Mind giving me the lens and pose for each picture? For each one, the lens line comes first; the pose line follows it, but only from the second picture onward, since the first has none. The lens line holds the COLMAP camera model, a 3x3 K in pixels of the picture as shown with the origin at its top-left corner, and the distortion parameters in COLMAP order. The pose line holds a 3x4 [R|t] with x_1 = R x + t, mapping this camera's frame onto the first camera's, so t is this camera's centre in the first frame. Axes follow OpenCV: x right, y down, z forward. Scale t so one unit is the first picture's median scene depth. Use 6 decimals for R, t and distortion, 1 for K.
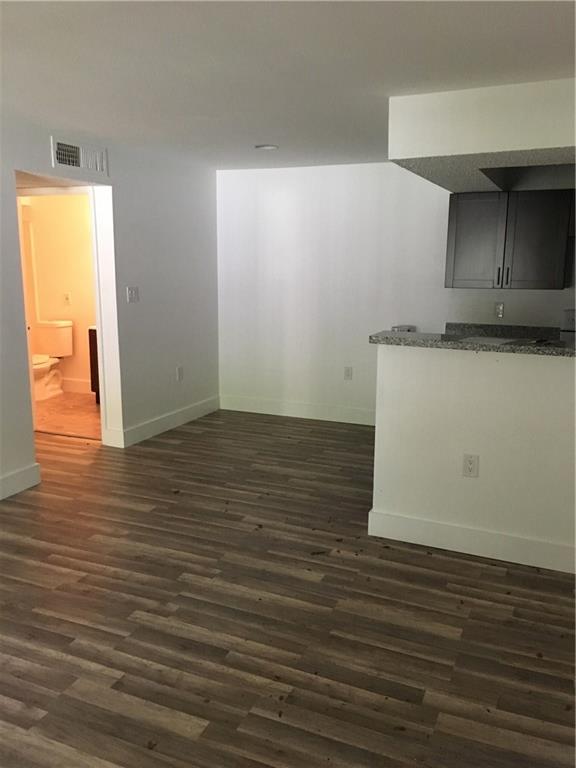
lens RADIAL K [[649.0, 0, 289.4], [0, 649.0, 380.2], [0, 0, 1]] dist [0.066279, -0.060236]
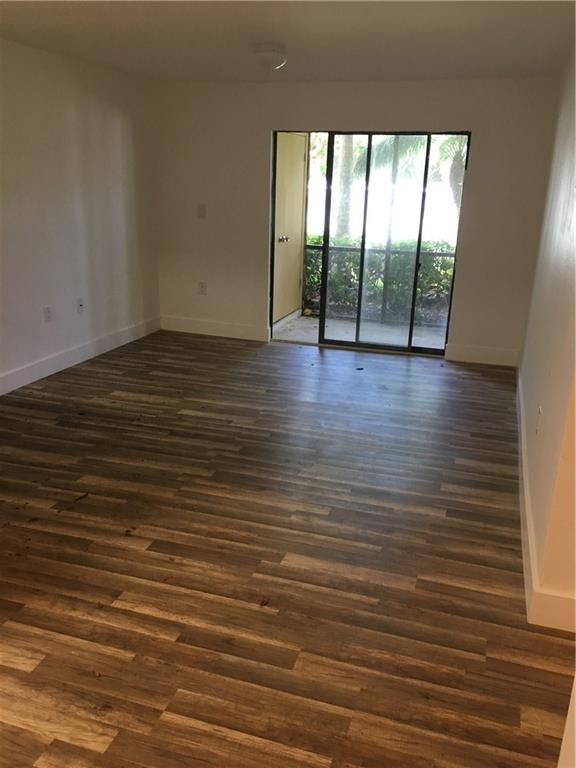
lens RADIAL K [[649.0, 0, 294.4], [0, 649.0, 387.1], [0, 0, 1]] dist [0.066279, -0.060236]
pose [[-0.994640, -0.003530, -0.103342, -0.178037], [-0.052135, 0.880202, 0.471726, -0.336218], [0.089297, 0.474585, -0.875668, 1.795116]]
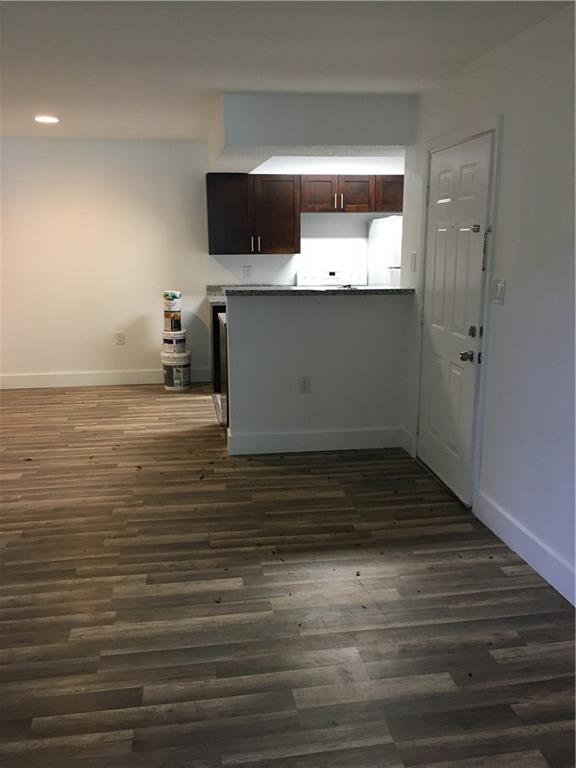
lens RADIAL K [[649.0, 0, 287.7], [0, 649.0, 384.4], [0, 0, 1]] dist [0.066279, -0.060236]
pose [[0.845368, -0.128233, 0.518565, -0.439702], [0.107209, 0.991736, 0.070468, 0.033424], [-0.523316, -0.003977, 0.852130, -0.107835]]
